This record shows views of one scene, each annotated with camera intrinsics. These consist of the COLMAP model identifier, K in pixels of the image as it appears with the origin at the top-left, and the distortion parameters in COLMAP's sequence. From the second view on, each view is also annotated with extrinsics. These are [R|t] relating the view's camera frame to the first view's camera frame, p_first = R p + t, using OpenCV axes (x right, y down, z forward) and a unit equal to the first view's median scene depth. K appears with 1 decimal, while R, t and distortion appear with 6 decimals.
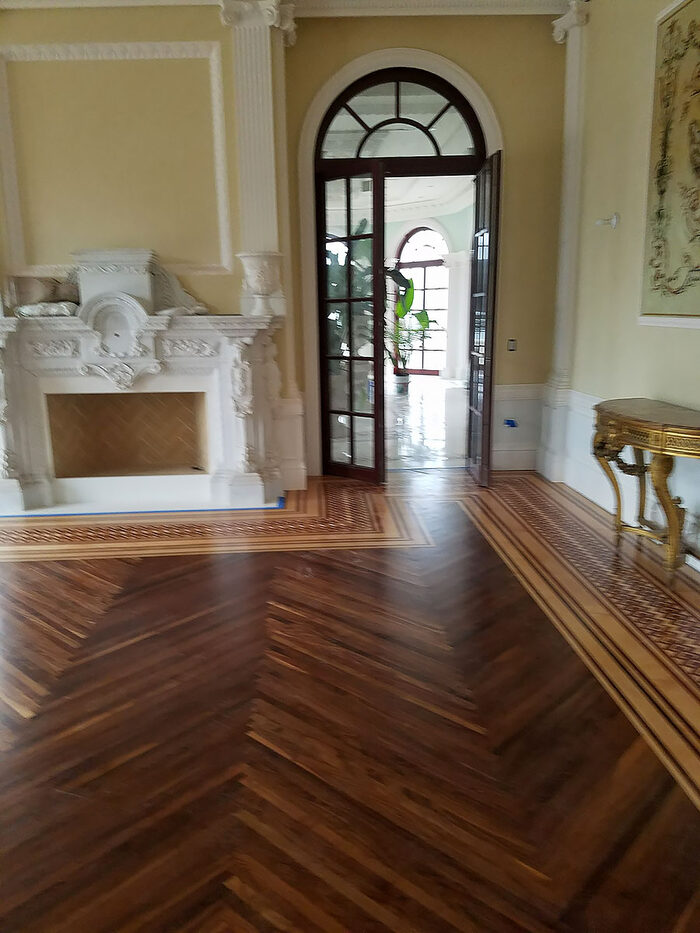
lens RADIAL K [[746.7, 0, 344.9], [0, 746.7, 463.4], [0, 0, 1]] dist [0.306451, -0.587429]
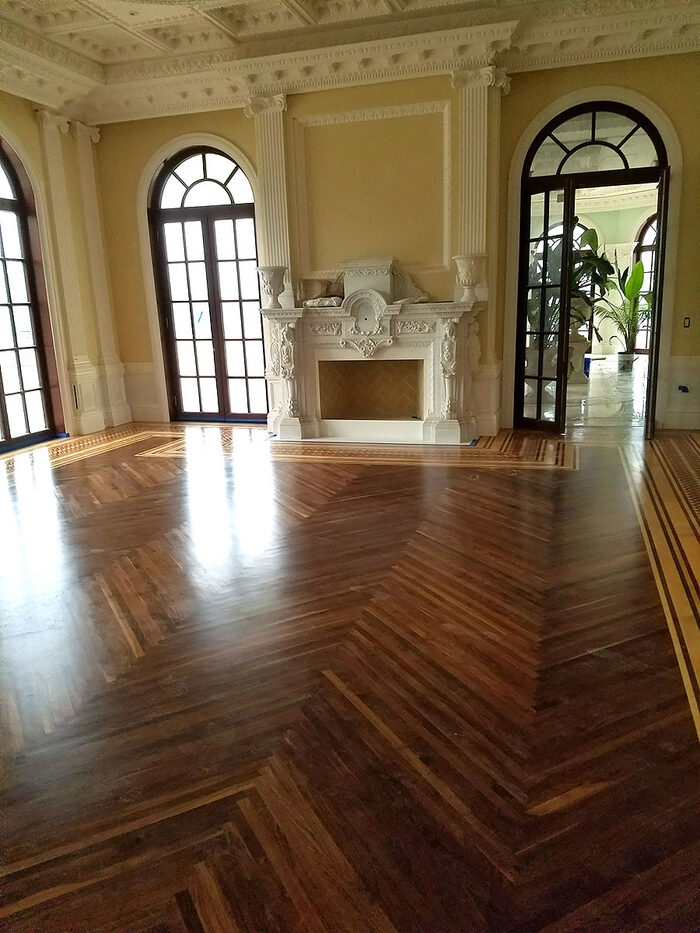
lens RADIAL K [[746.7, 0, 344.9], [0, 746.7, 463.4], [0, 0, 1]] dist [0.306451, -0.587429]
pose [[0.947383, 0.055271, -0.315293, 0.121619], [-0.049642, 0.998432, 0.025864, 0.065578], [0.316228, -0.008852, 0.948642, -0.342534]]
